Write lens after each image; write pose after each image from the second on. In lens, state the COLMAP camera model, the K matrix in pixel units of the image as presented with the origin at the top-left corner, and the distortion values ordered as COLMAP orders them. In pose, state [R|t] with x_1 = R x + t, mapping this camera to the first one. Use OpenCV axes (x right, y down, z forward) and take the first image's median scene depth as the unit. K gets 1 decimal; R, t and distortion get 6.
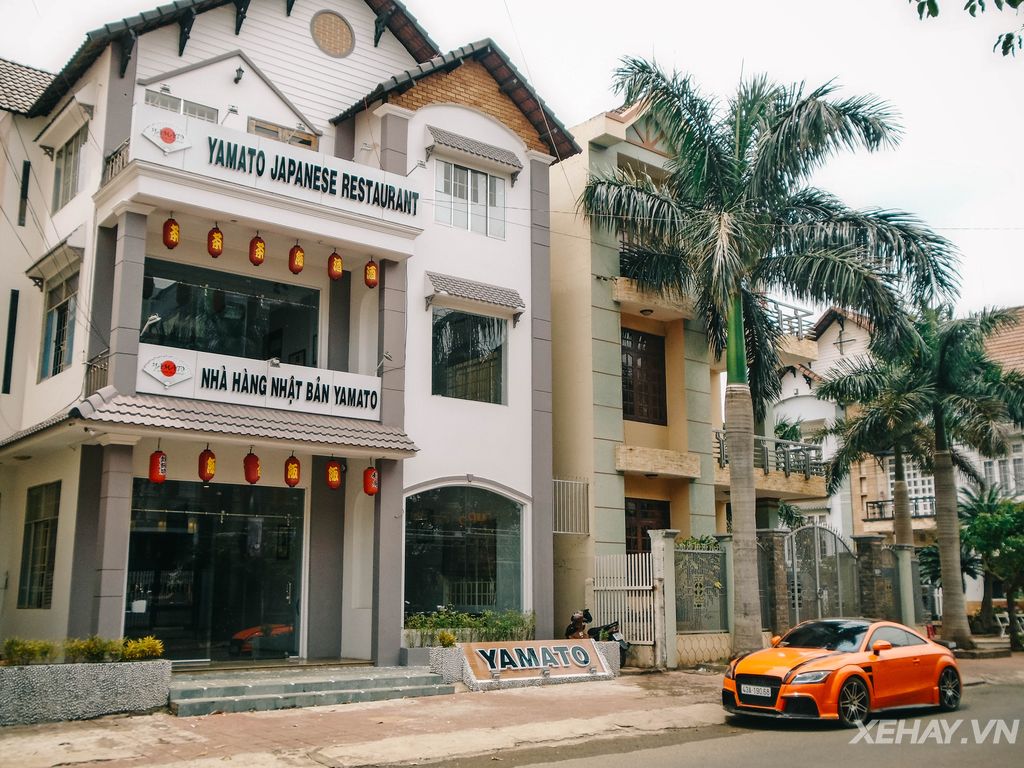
lens RADIAL K [[1082.0, 0, 507.7], [0, 1082.0, 384.0], [0, 0, 1]] dist [0.008541, 0.000000]
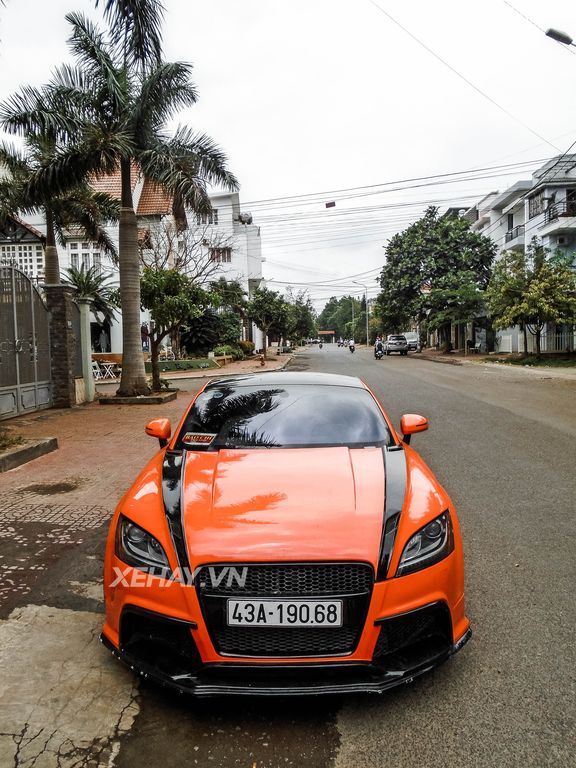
lens RADIAL K [[621.4, 0, 321.7], [0, 621.4, 379.4], [0, 0, 1]] dist [0.001289, -0.010108]
pose [[0.629595, -0.055183, 0.774962, 0.063453], [-0.125694, 0.977099, 0.171693, 0.118226], [-0.766689, -0.205506, 0.608240, 0.576913]]
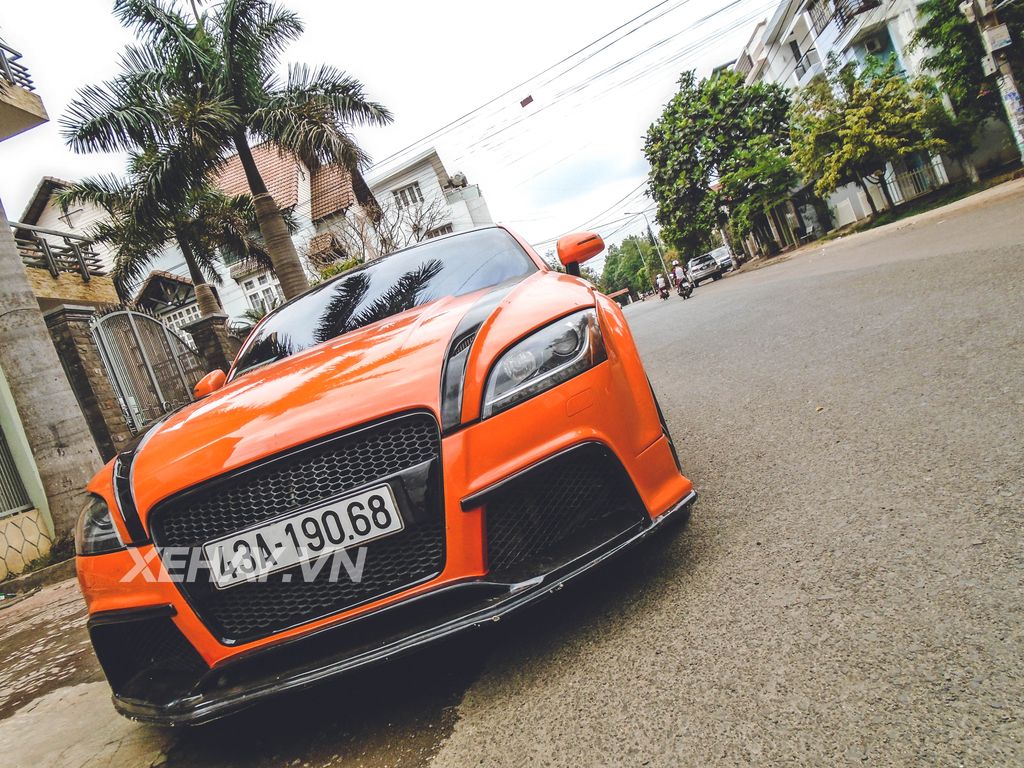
lens RADIAL K [[828.5, 0, 540.1], [0, 828.5, 363.4], [0, 0, 1]] dist [0.001289, -0.010108]
pose [[0.659443, -0.266258, 0.703023, 0.108006], [0.220447, 0.962555, 0.157770, 0.156705], [-0.718706, 0.050939, 0.693446, 0.565679]]
